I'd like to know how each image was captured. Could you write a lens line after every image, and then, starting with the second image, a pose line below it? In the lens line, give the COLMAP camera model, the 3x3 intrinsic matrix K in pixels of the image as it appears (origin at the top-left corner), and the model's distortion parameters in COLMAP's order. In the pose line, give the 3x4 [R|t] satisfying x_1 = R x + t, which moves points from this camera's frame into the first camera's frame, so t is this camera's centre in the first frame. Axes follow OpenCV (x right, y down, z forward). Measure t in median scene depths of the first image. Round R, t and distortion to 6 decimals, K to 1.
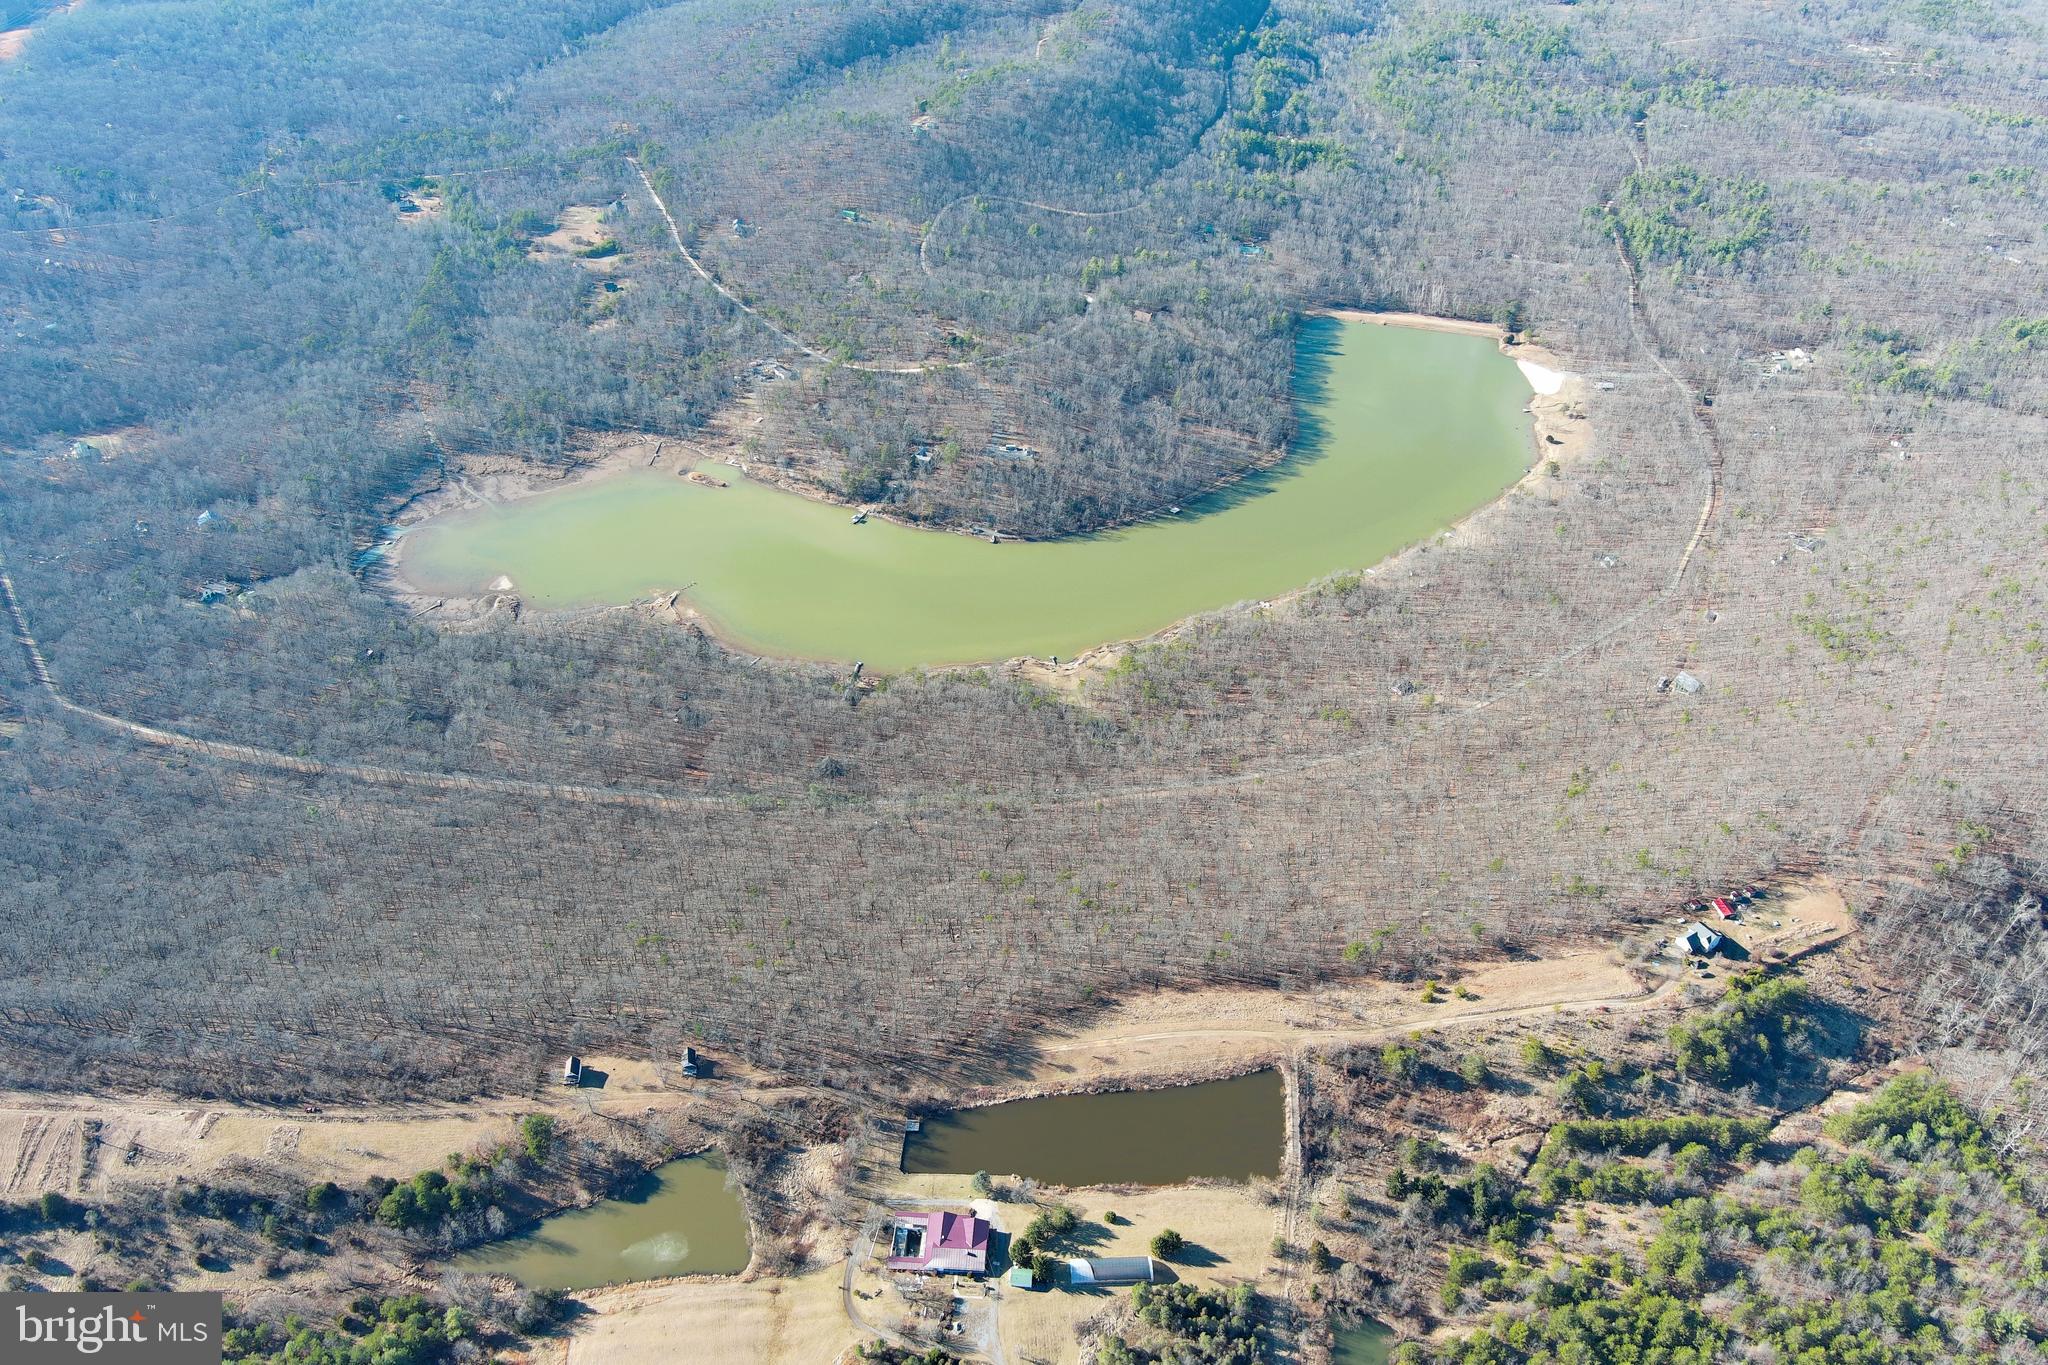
lens RADIAL K [[1596.4, 0, 1022.8], [0, 1596.4, 697.3], [0, 0, 1]] dist [0.027117, -0.031492]
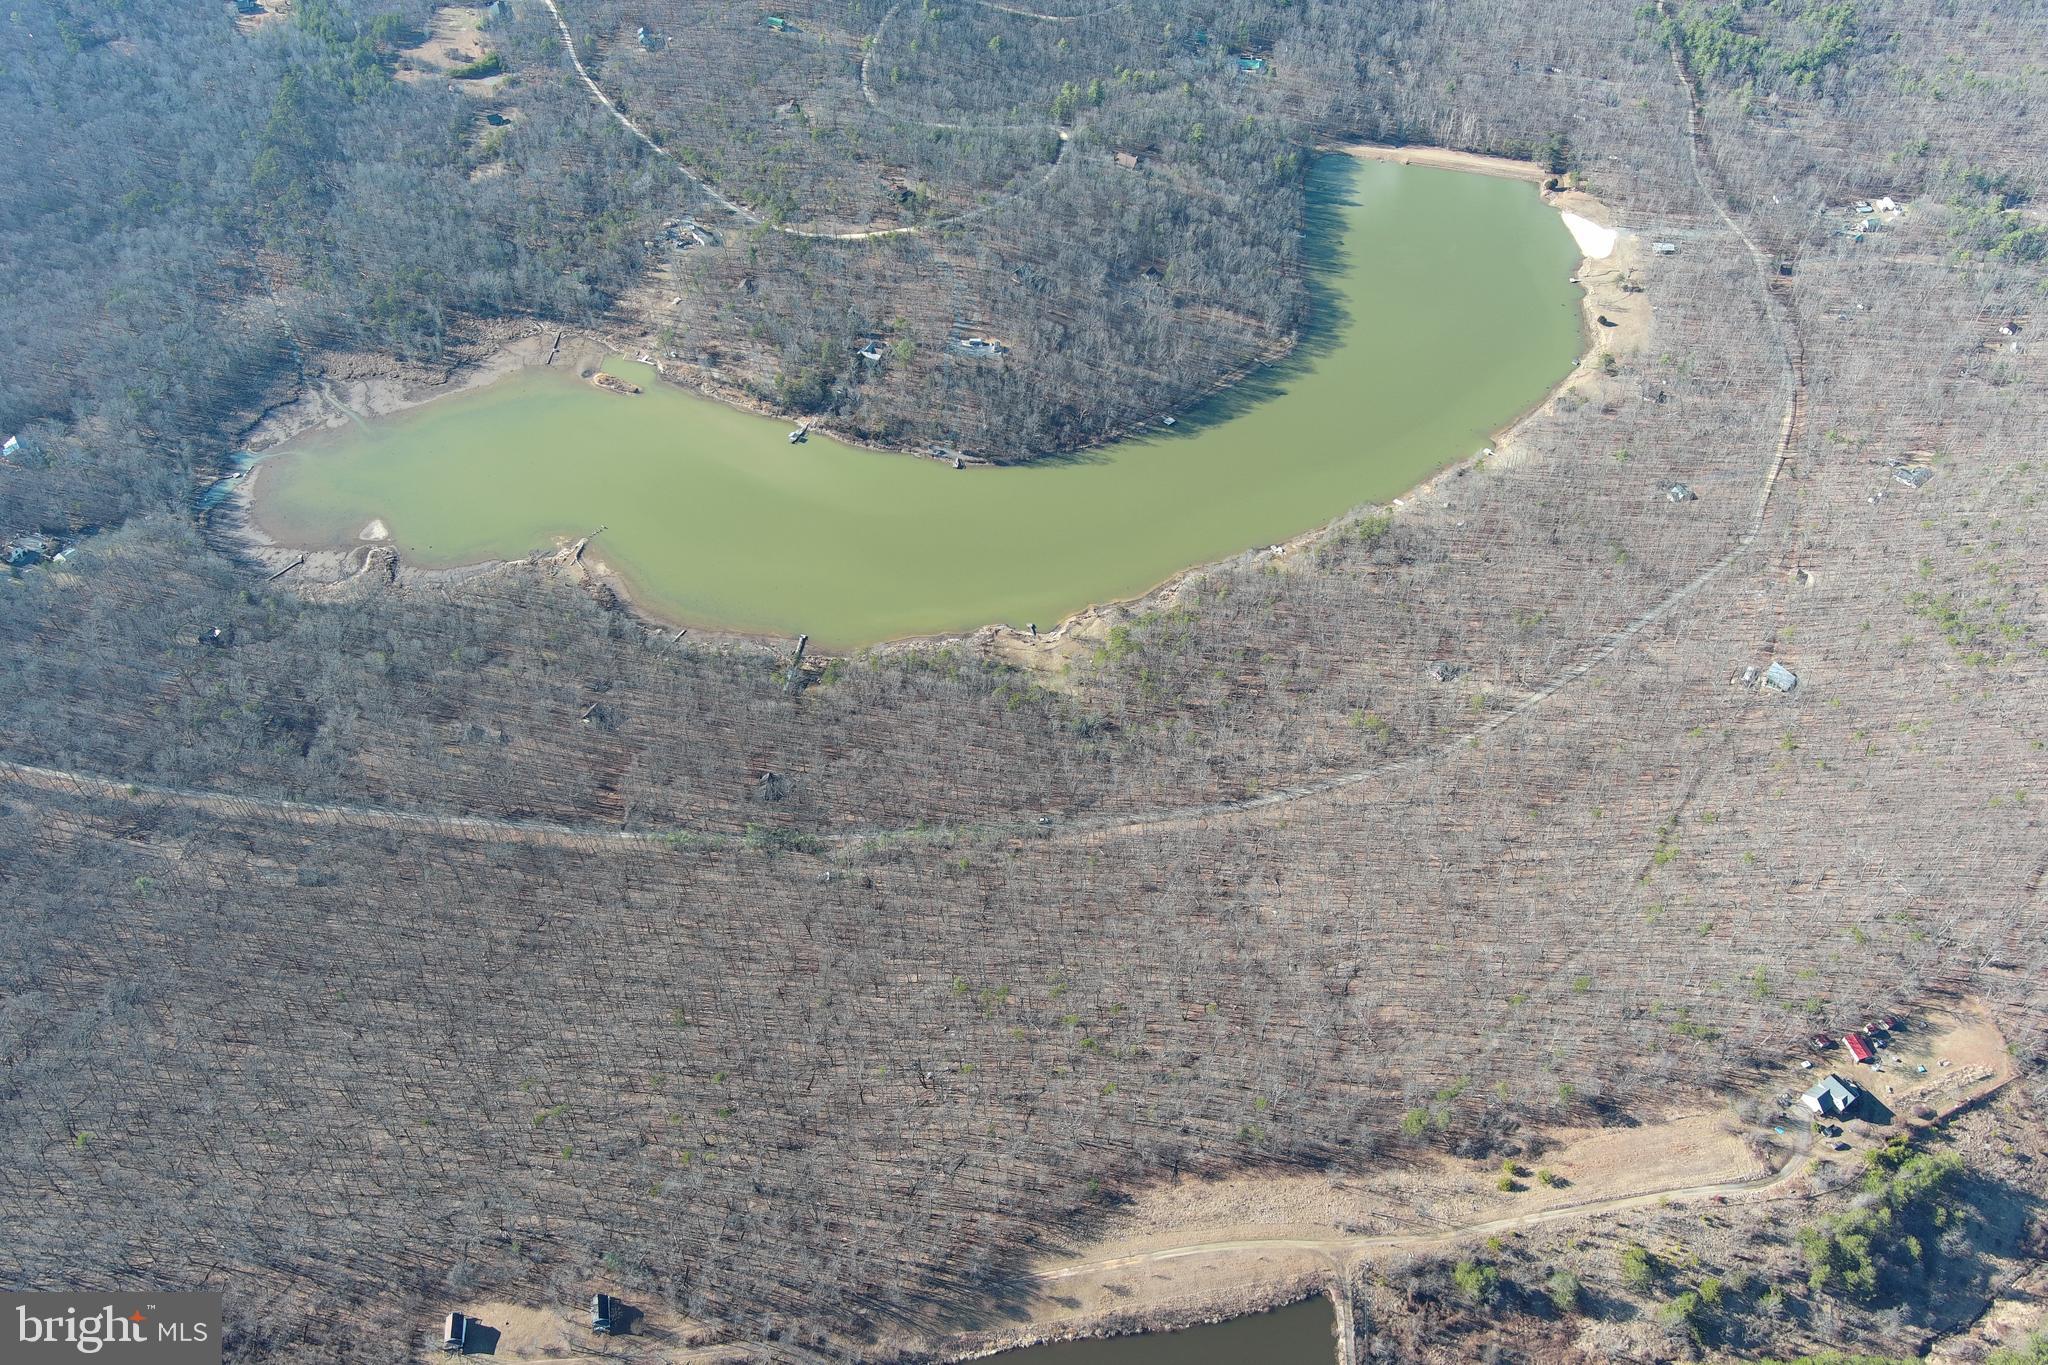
lens RADIAL K [[1600.2, 0, 1022.7], [0, 1600.2, 698.9], [0, 0, 1]] dist [0.009649, 0.005841]
pose [[0.999567, -0.014679, 0.025501, -0.006726], [0.010313, 0.986475, 0.163588, -0.108376], [-0.027557, -0.163254, 0.986199, 0.131814]]
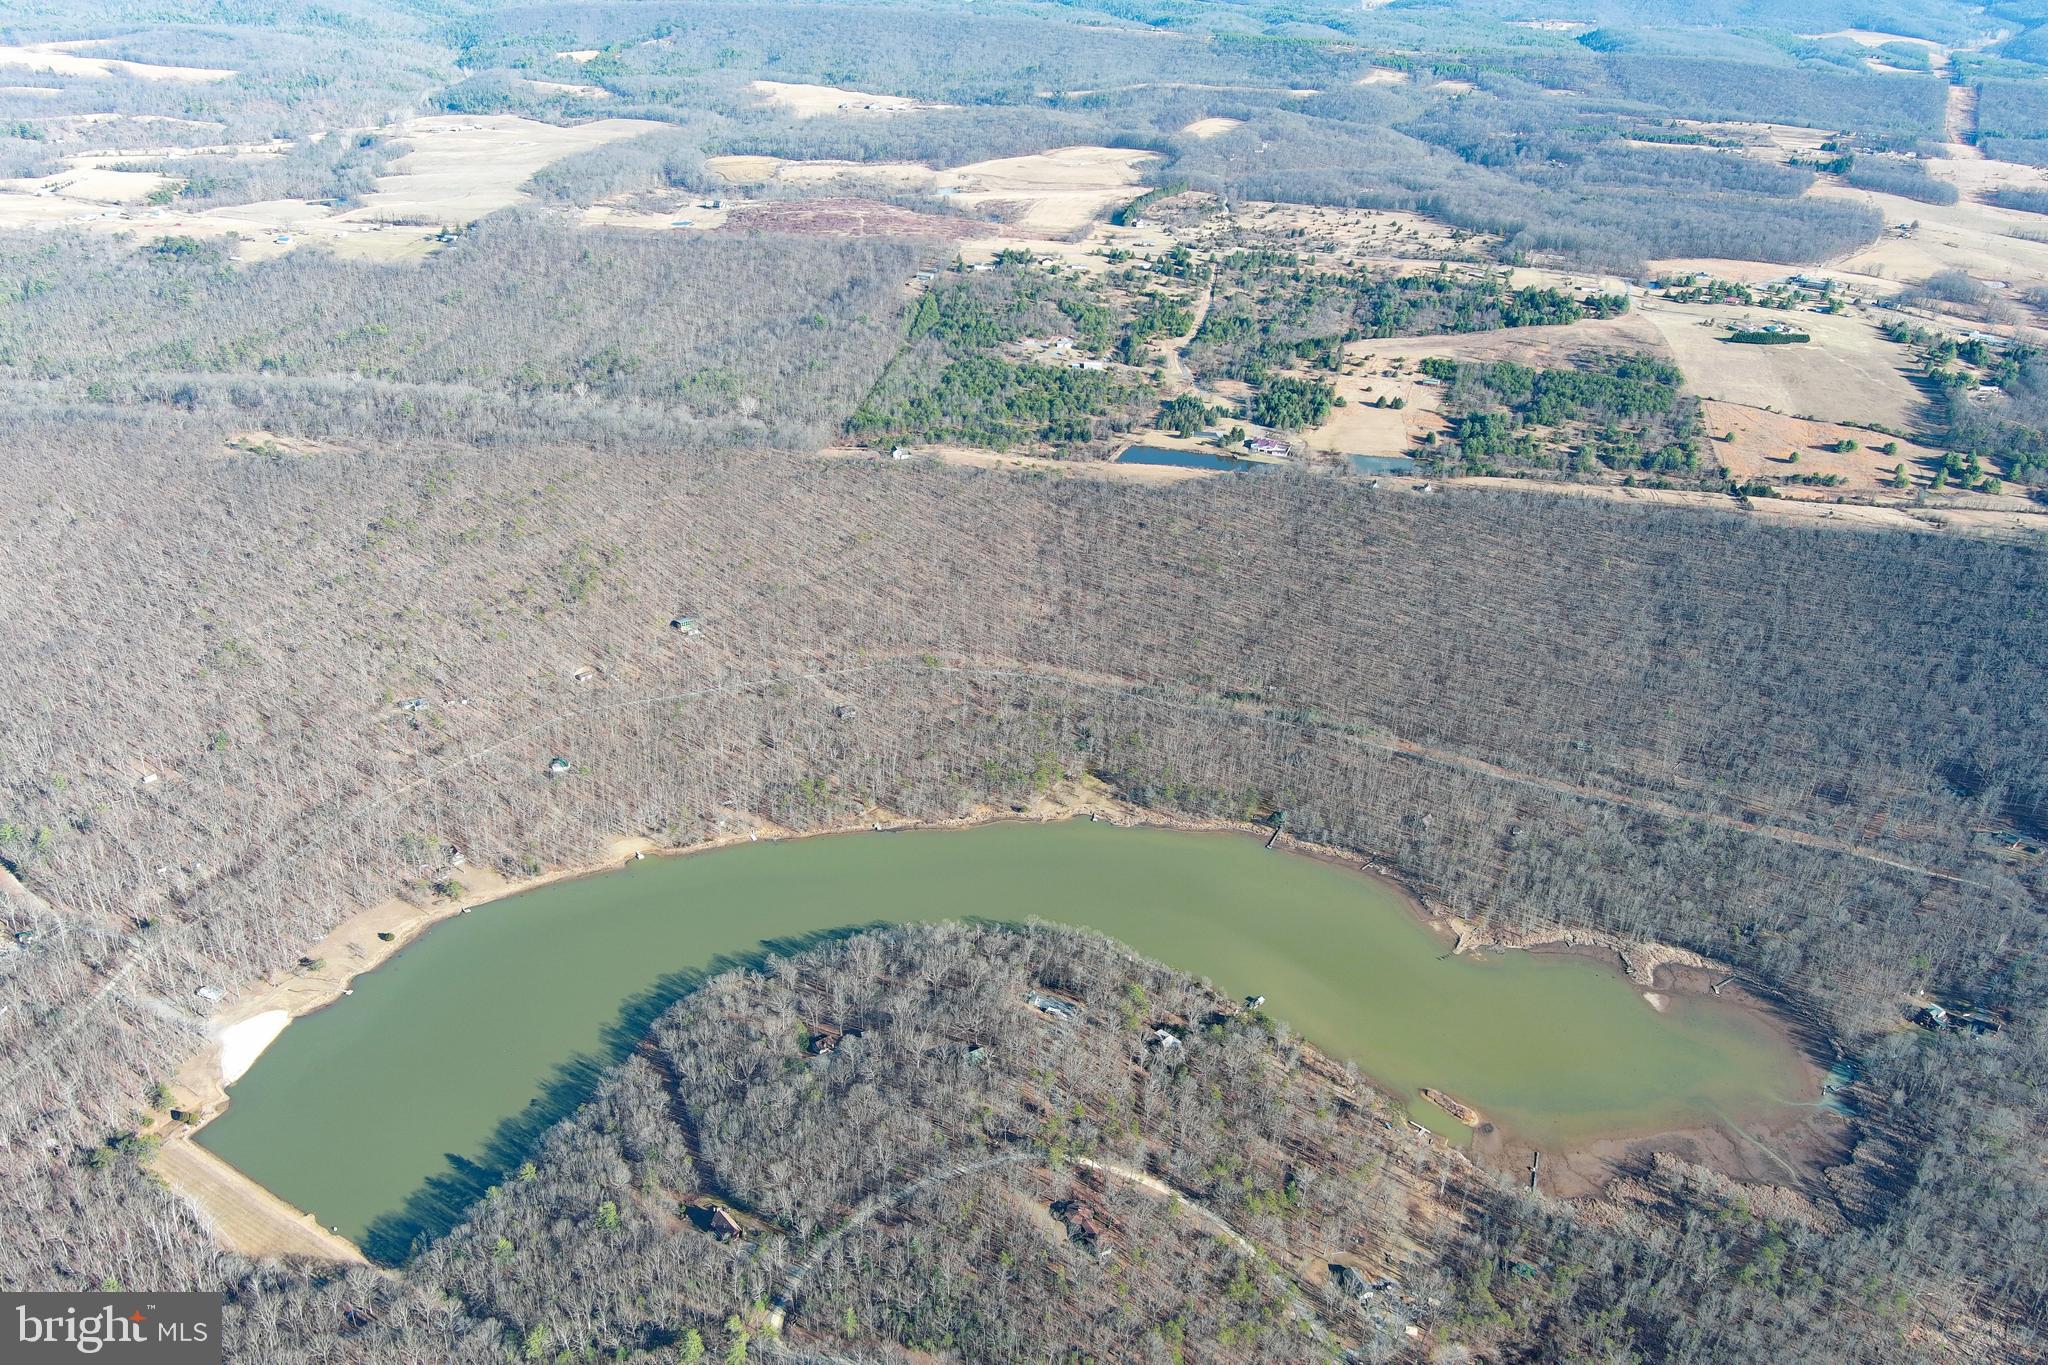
lens RADIAL K [[1596.4, 0, 1019.7], [0, 1596.4, 685.3], [0, 0, 1]] dist [0.027117, -0.031492]
pose [[-0.963454, -0.153750, 0.219356, -0.138284], [0.144700, 0.390413, 0.909197, -0.927907], [-0.225429, 0.907710, -0.353898, 1.136301]]
